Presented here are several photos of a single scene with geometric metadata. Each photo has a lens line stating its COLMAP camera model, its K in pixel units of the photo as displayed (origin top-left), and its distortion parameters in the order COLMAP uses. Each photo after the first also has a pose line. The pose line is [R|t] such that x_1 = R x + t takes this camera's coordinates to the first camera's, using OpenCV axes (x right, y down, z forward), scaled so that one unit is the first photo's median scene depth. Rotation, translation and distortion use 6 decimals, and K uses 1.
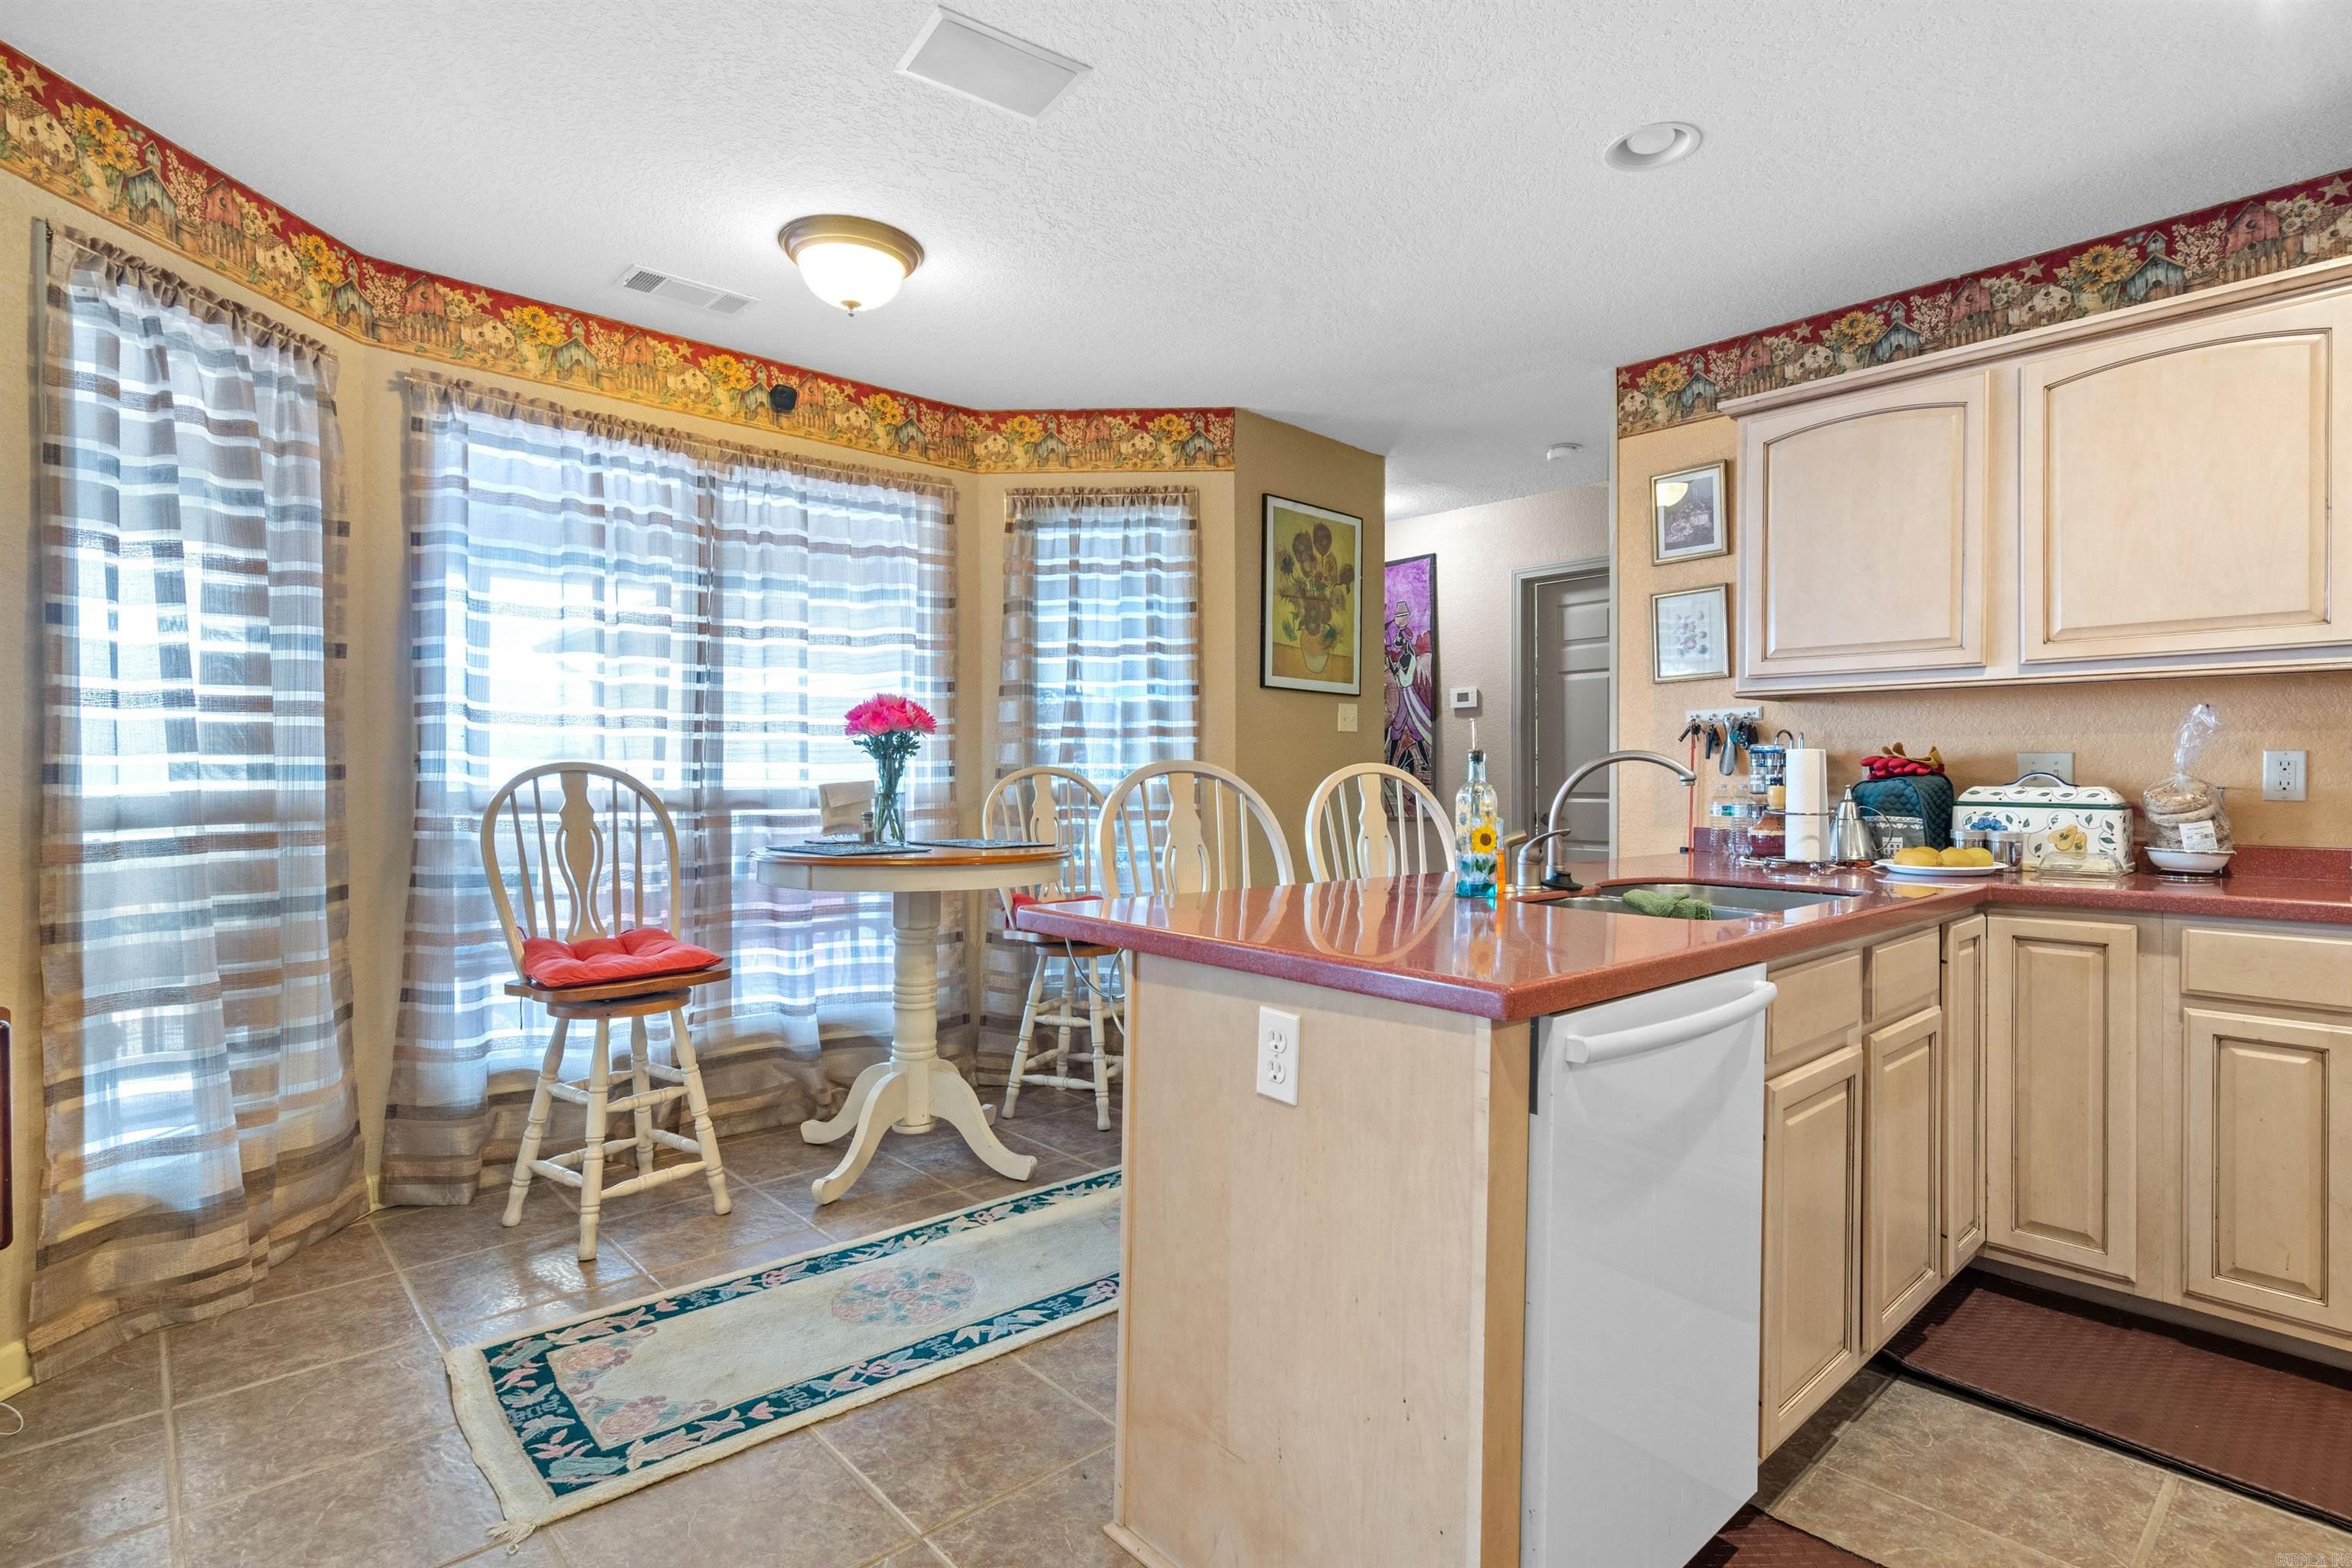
lens RADIAL K [[1170.3, 0, 1182.1], [0, 1170.3, 779.5], [0, 0, 1]] dist [0.012065, 0.000630]
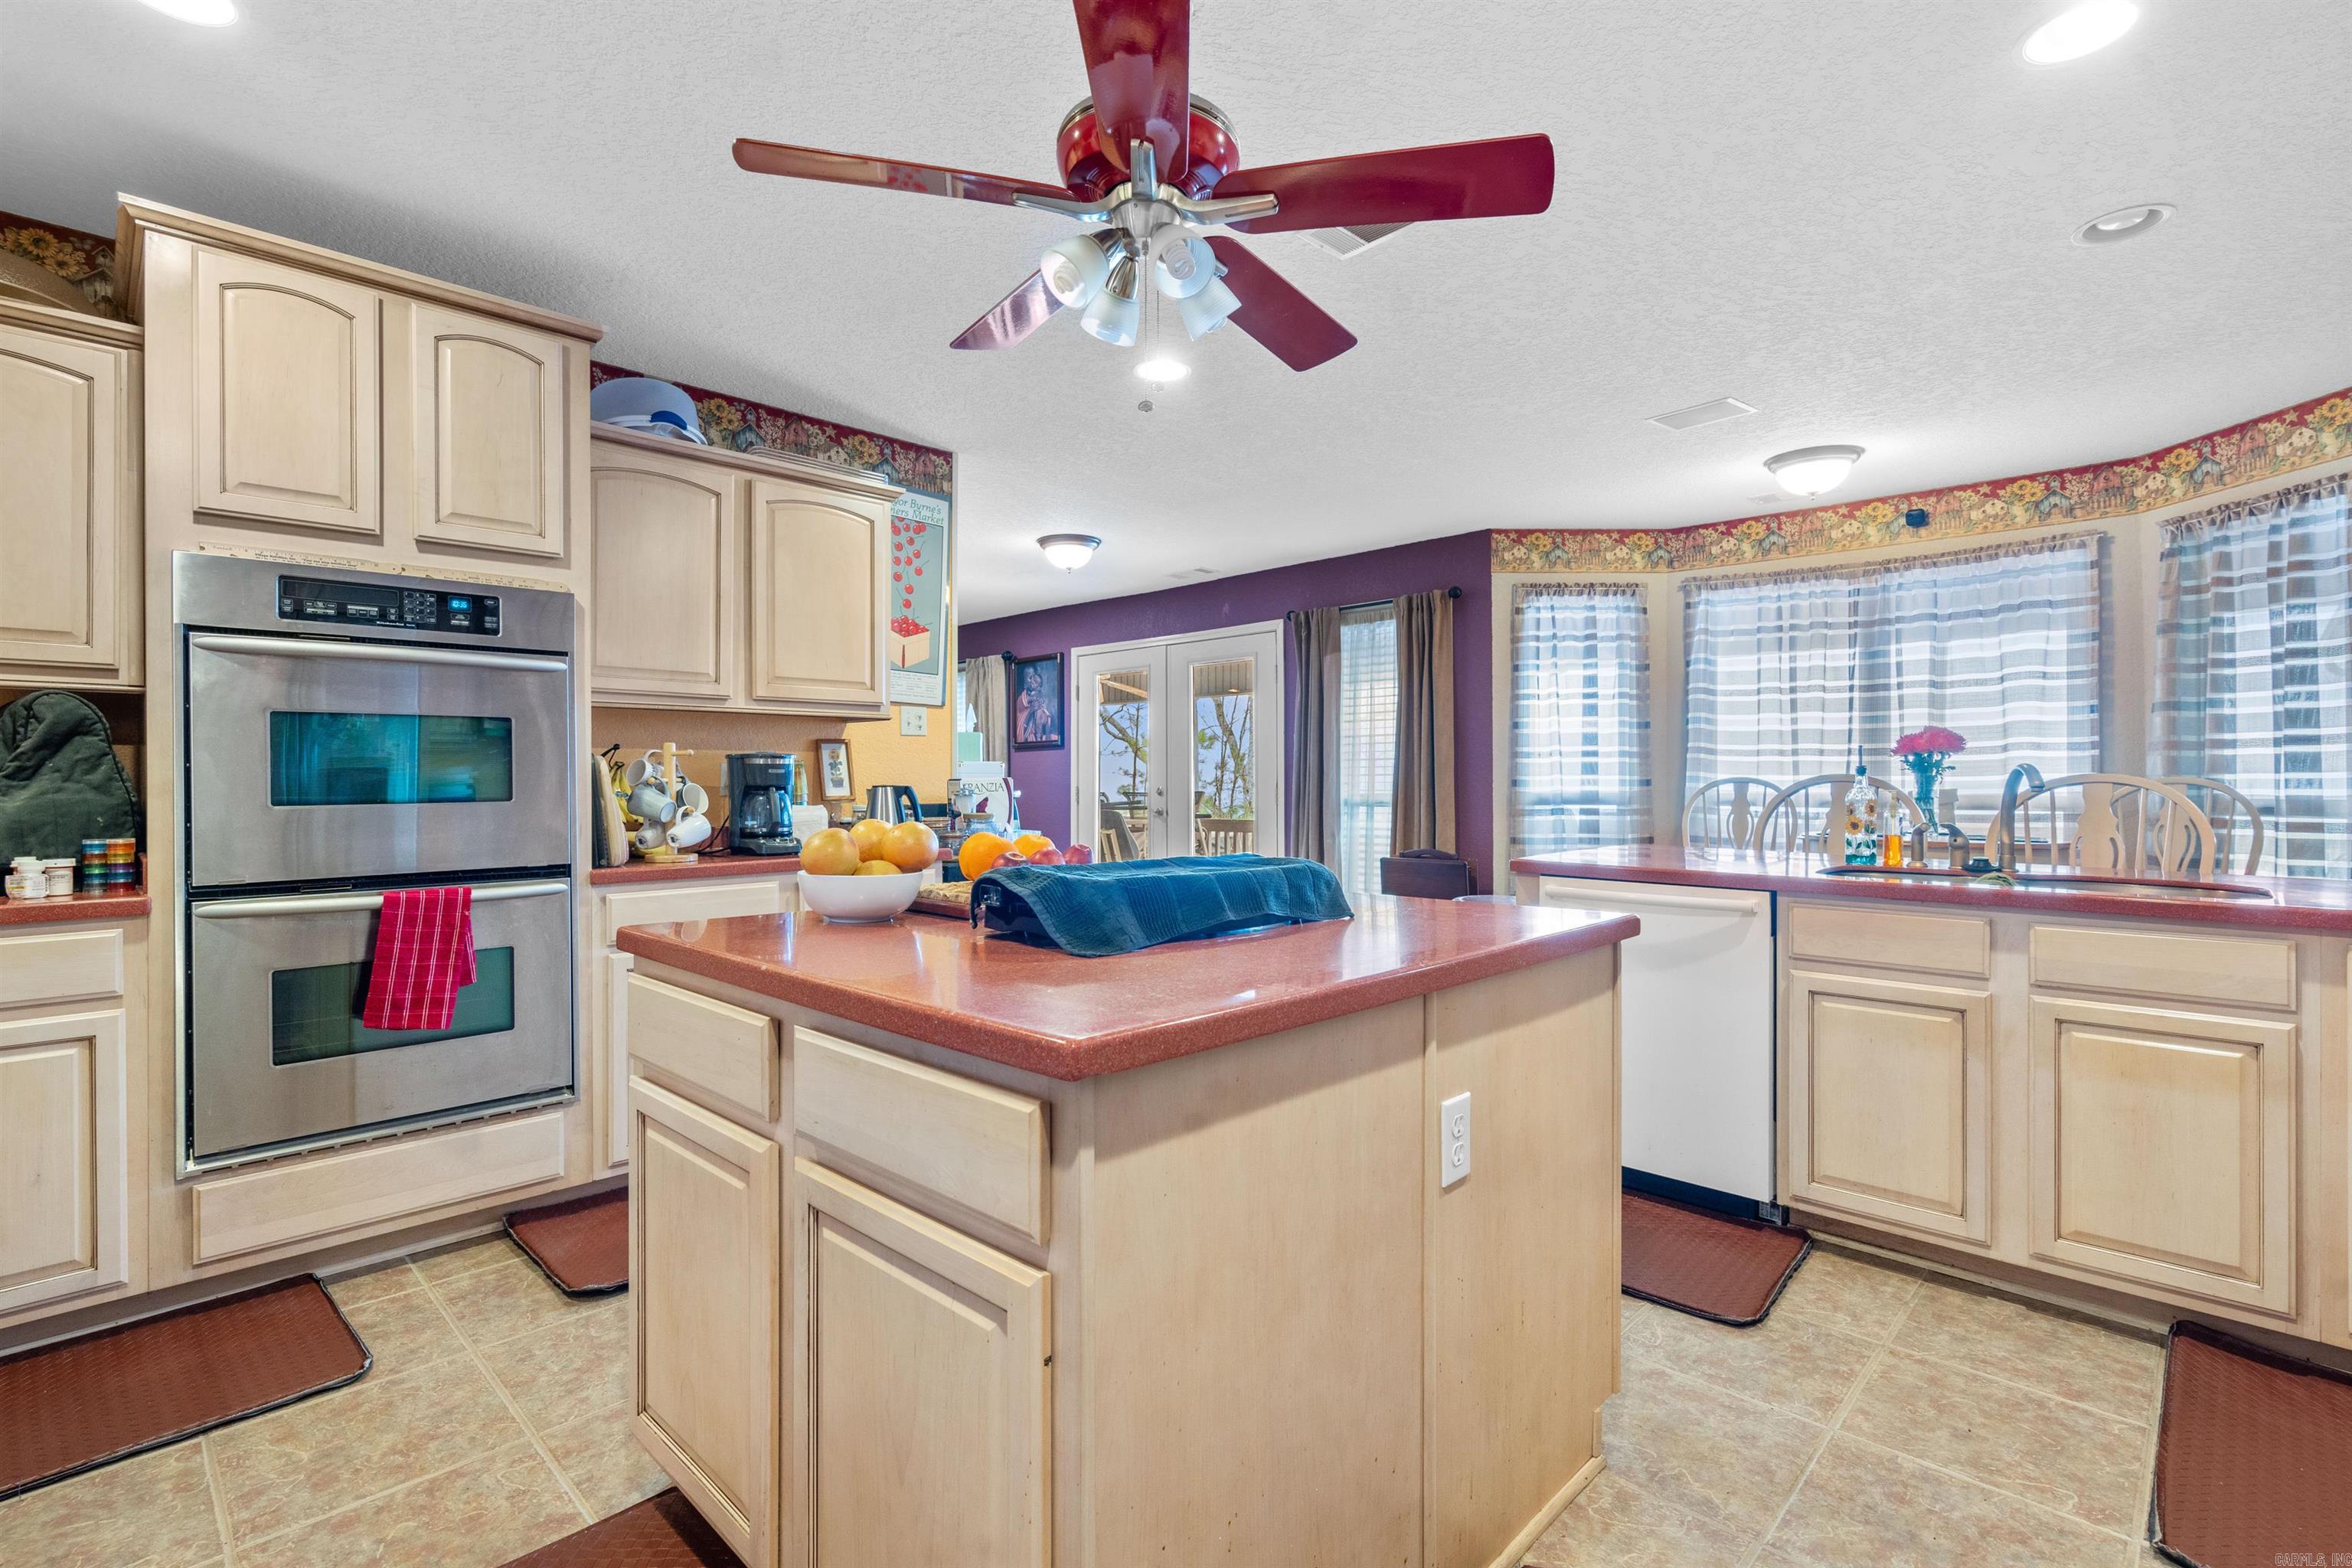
lens RADIAL K [[1080.0, 0, 1176.0], [0, 1080.0, 786.9], [0, 0, 1]] dist [-0.008907, 0.001932]
pose [[0.068219, -0.000928, -0.997670, 1.088731], [-0.008406, 0.999964, -0.001505, 0.010325], [0.997635, 0.008489, 0.068209, 0.030359]]
